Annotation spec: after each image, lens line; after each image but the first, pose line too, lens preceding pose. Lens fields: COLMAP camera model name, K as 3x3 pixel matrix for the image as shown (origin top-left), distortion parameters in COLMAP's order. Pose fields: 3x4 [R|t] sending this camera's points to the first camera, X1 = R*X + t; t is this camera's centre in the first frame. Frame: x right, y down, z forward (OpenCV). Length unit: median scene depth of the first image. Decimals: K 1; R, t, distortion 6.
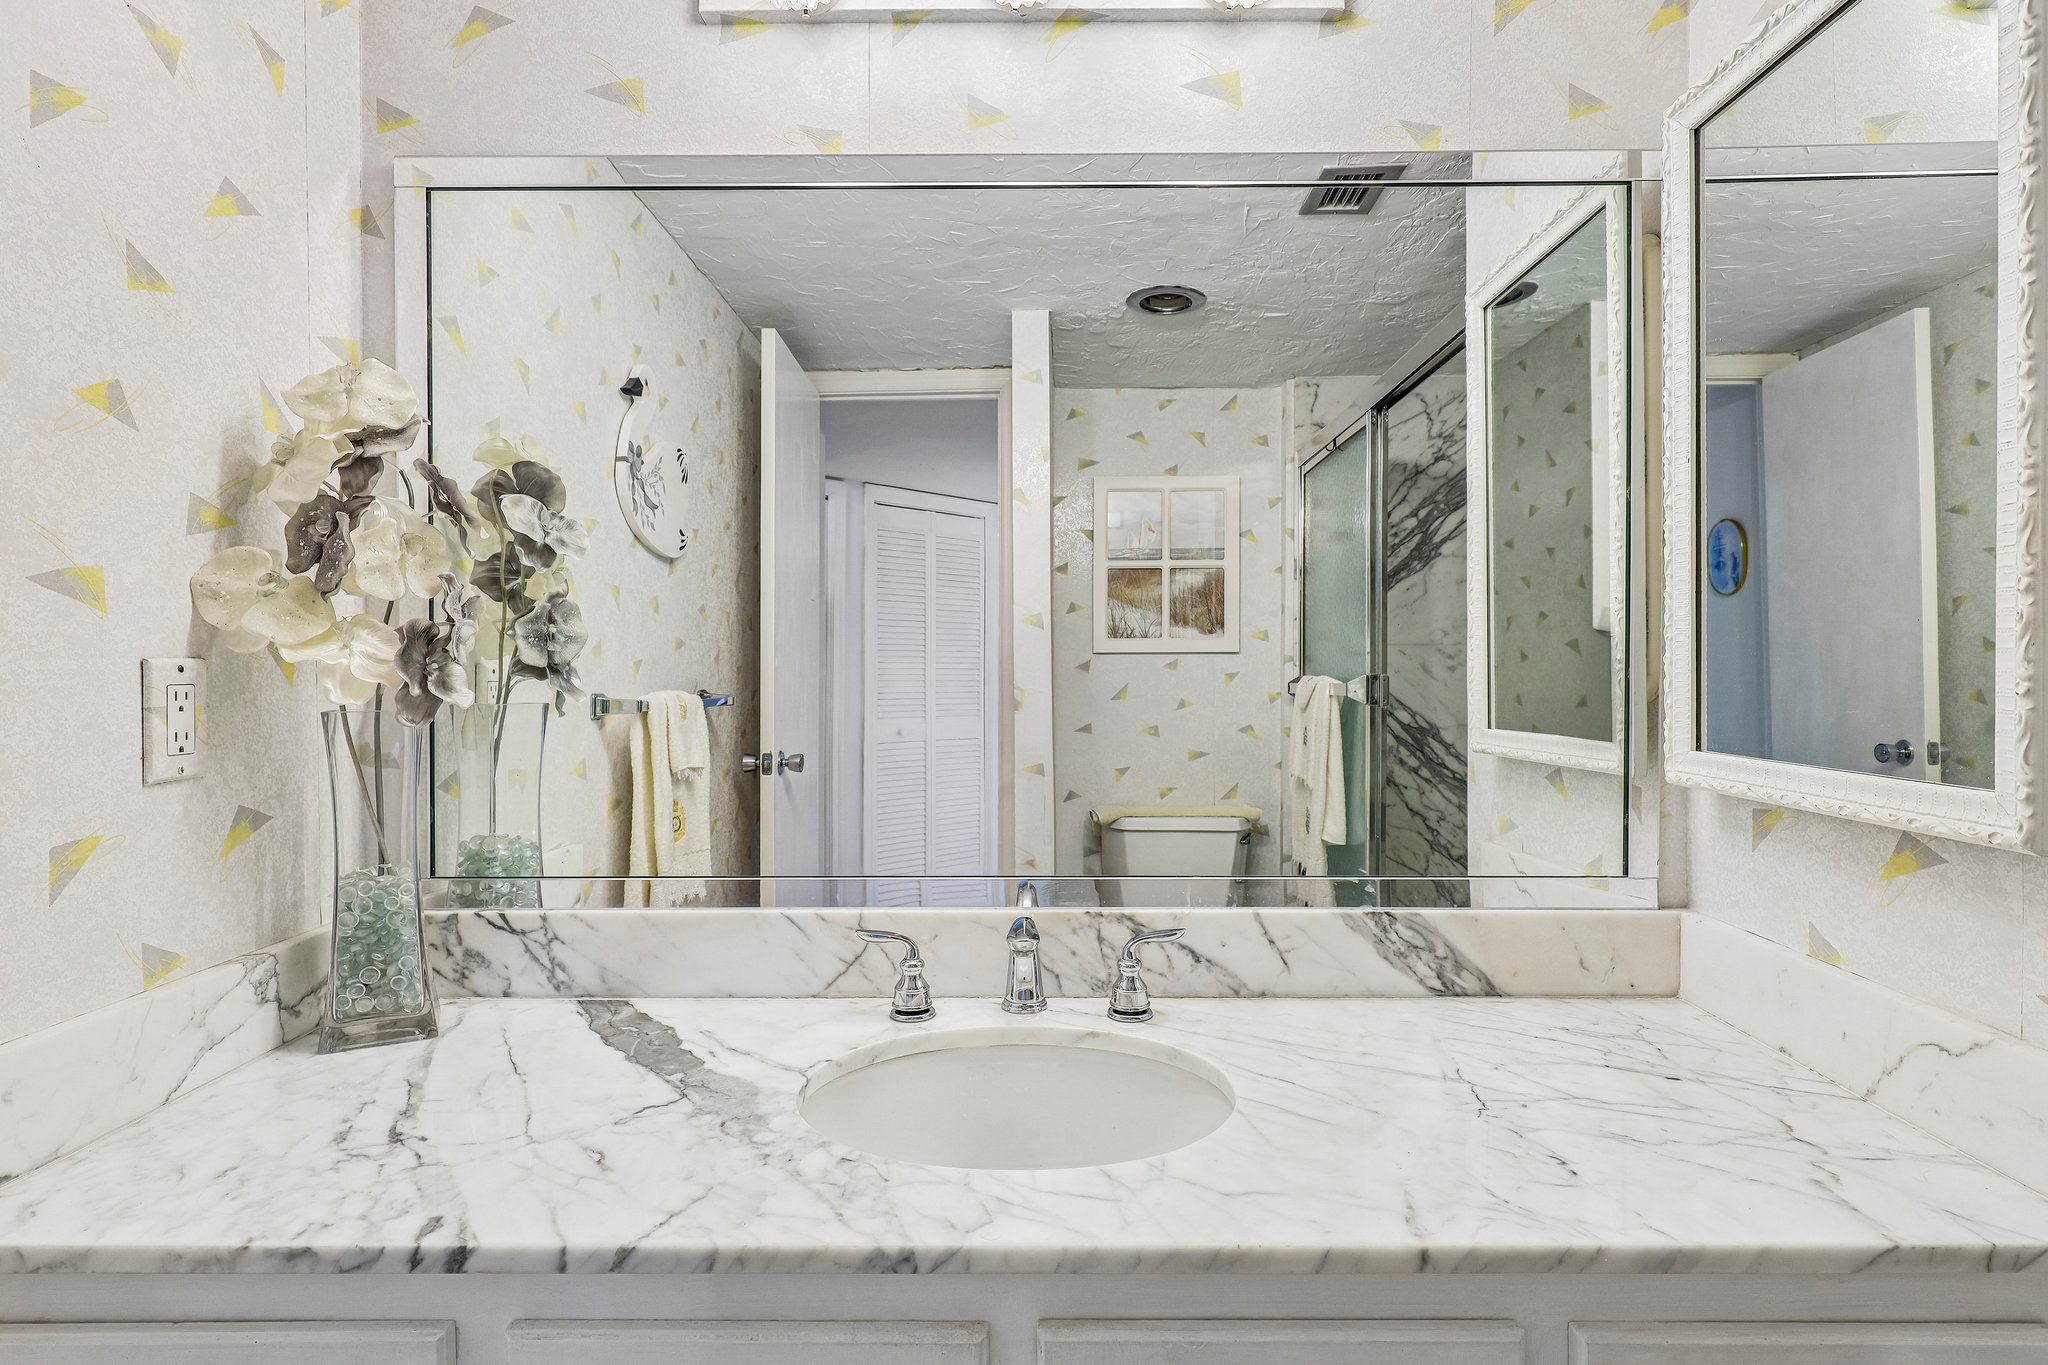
lens RADIAL K [[1065.8, 0, 1026.2], [0, 1065.8, 678.4], [0, 0, 1]] dist [-0.002357, -0.000577]
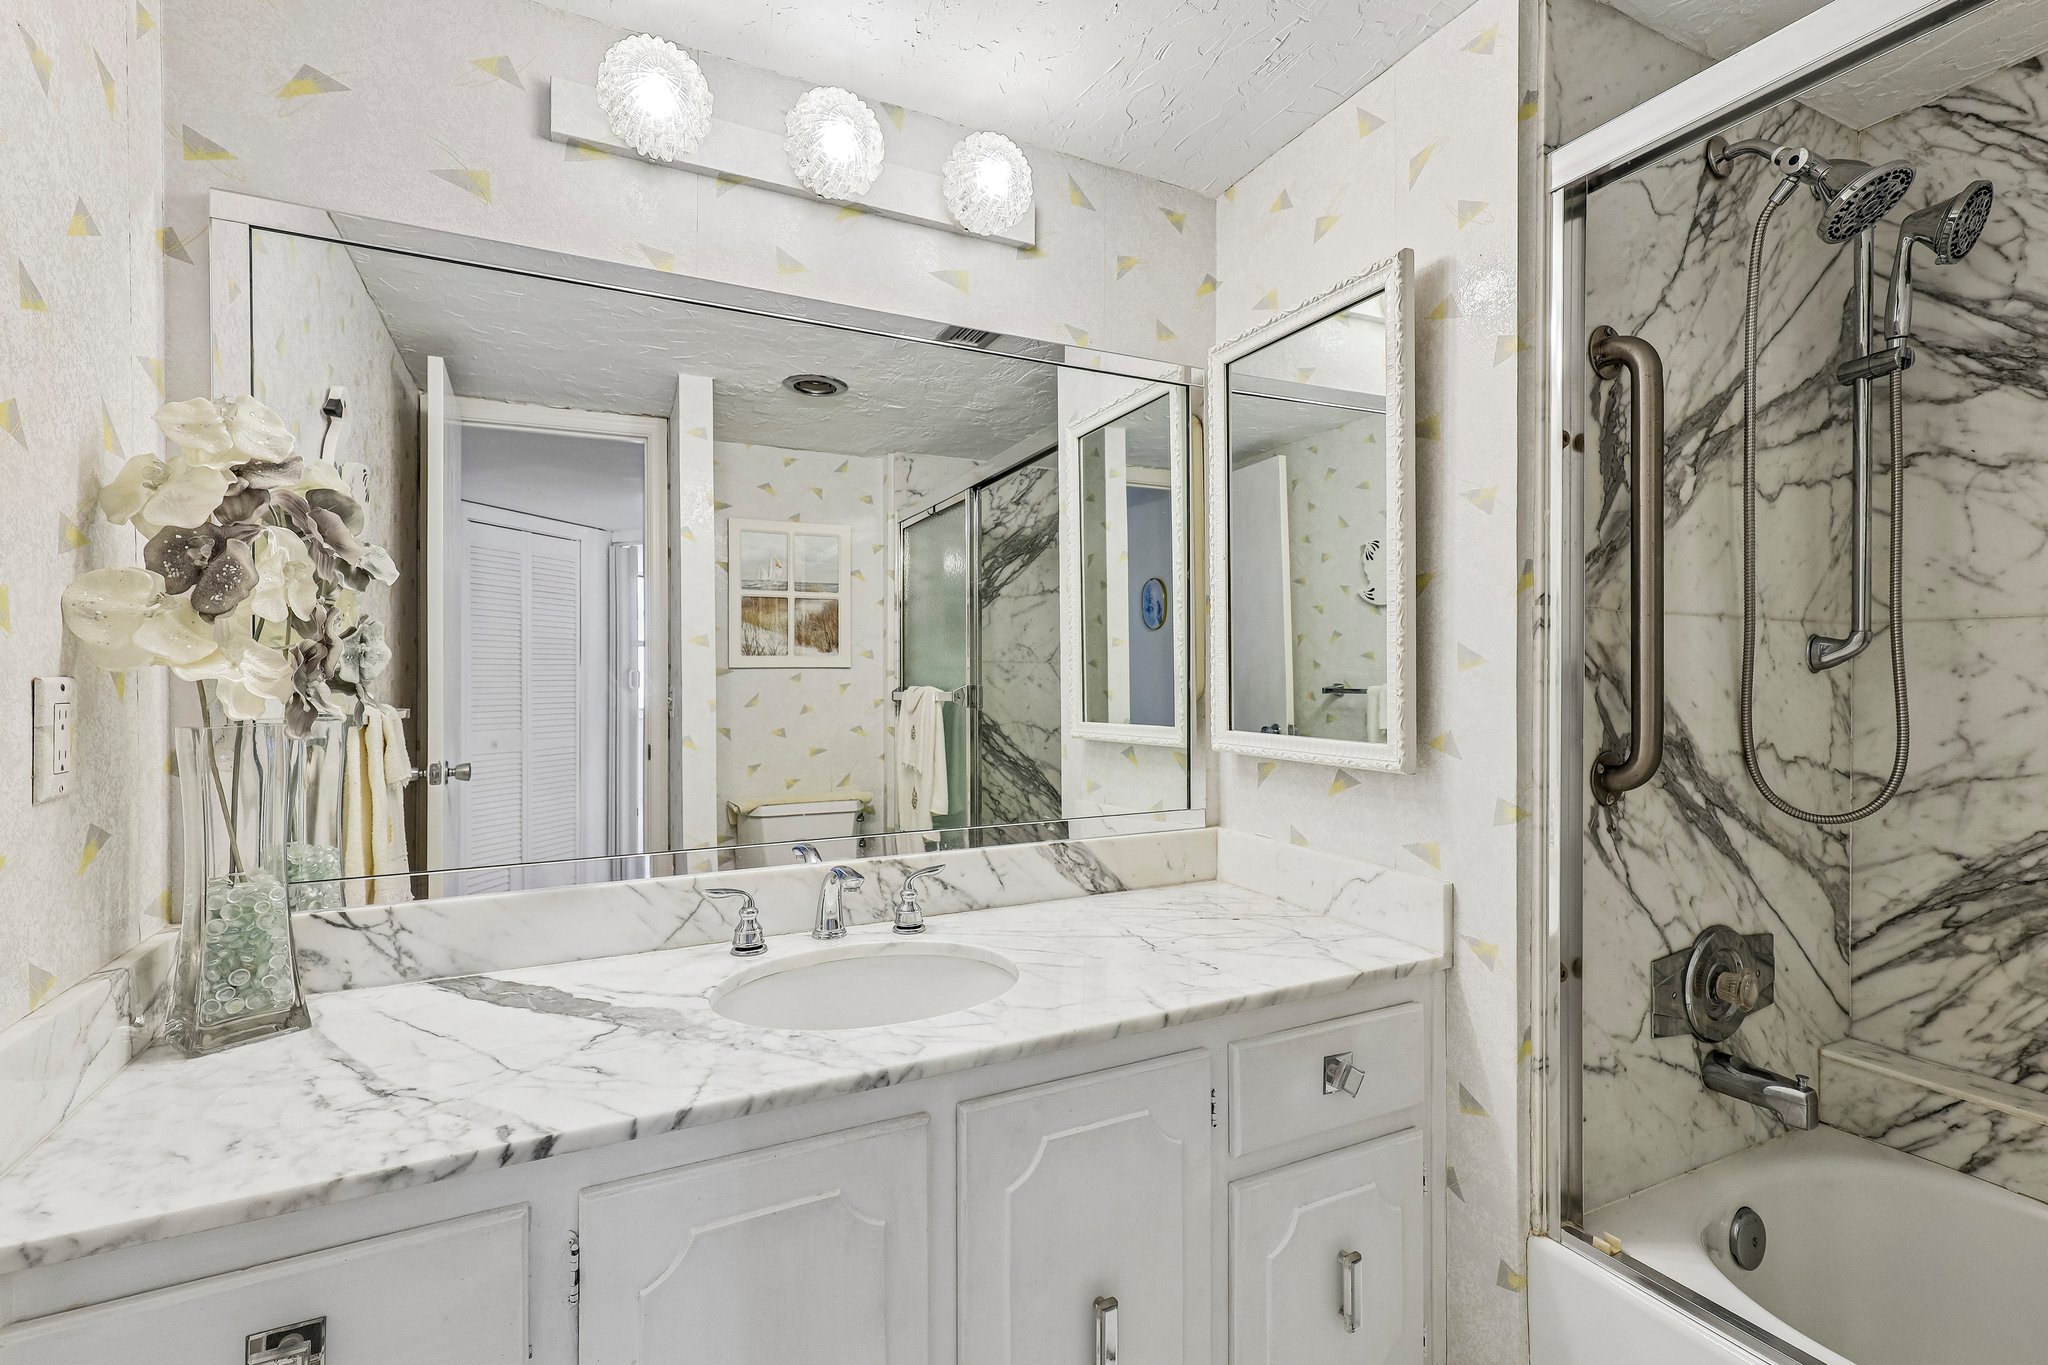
lens RADIAL K [[917.7, 0, 1031.0], [0, 917.7, 677.4], [0, 0, 1]] dist [0.000579, 0.000145]
pose [[0.892035, -0.001314, 0.451964, -0.326915], [0.006529, 0.999929, -0.009980, -0.003446], [-0.451919, 0.011853, 0.891980, -0.165651]]
